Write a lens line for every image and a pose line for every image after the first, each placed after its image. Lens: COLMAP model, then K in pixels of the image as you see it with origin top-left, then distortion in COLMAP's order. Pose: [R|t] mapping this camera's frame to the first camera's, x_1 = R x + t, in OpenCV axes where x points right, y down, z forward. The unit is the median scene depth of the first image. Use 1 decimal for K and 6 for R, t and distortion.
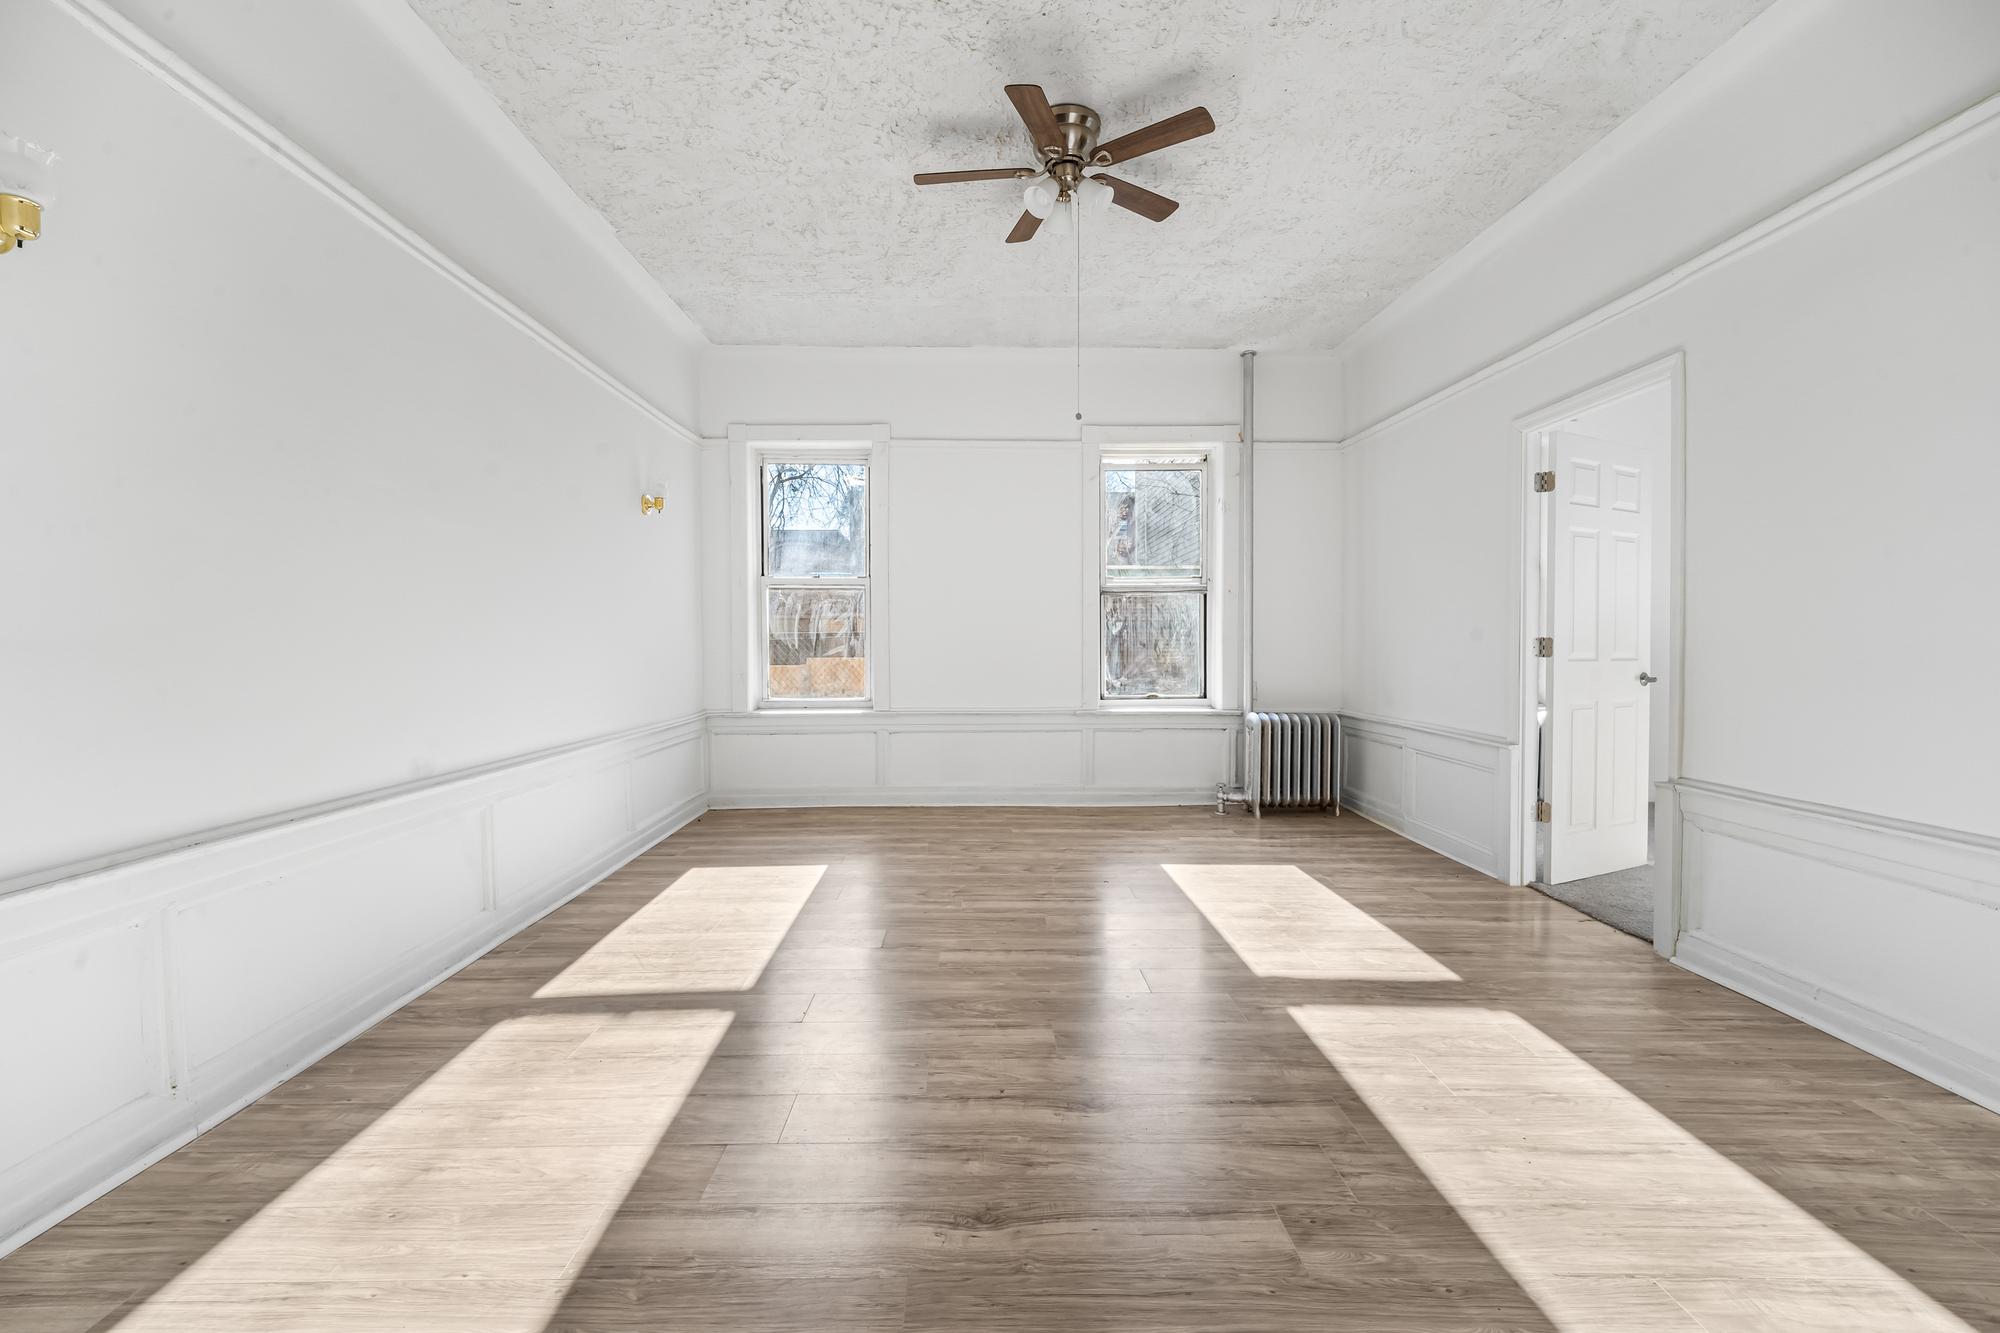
lens RADIAL K [[825.0, 0, 1000.0], [0, 825.0, 666.5], [0, 0, 1]] dist [0.001095, -0.015128]
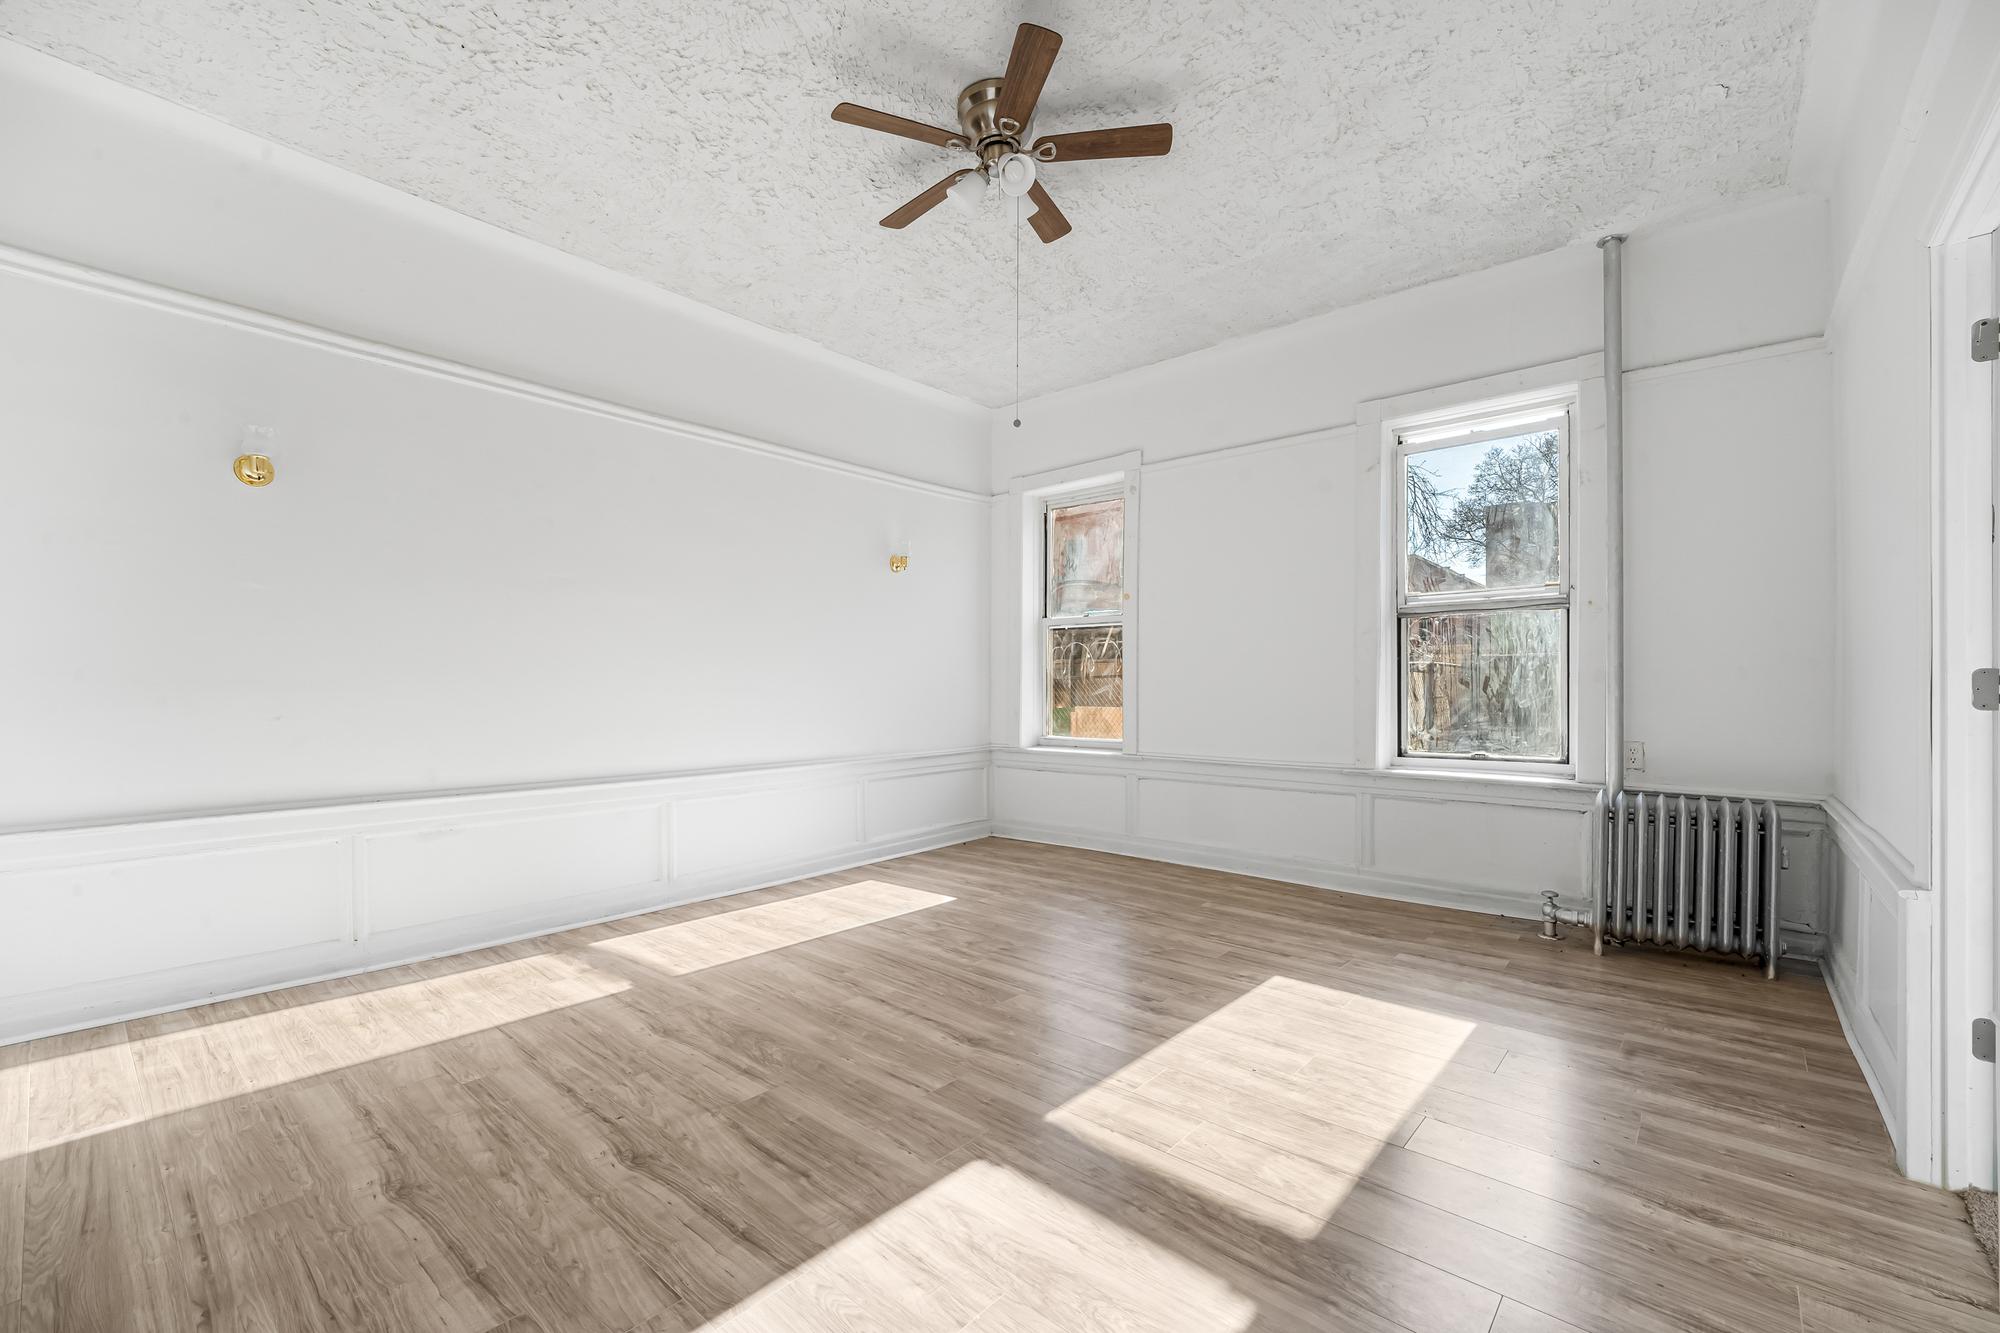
lens RADIAL K [[824.8, 0, 993.4], [0, 824.8, 683.4], [0, 0, 1]] dist [0.002217, -0.015331]
pose [[0.739247, -0.000709, -0.673434, 0.376136], [-0.018001, 0.999621, -0.020813, -0.004761], [0.673194, 0.027508, 0.738954, 0.196102]]
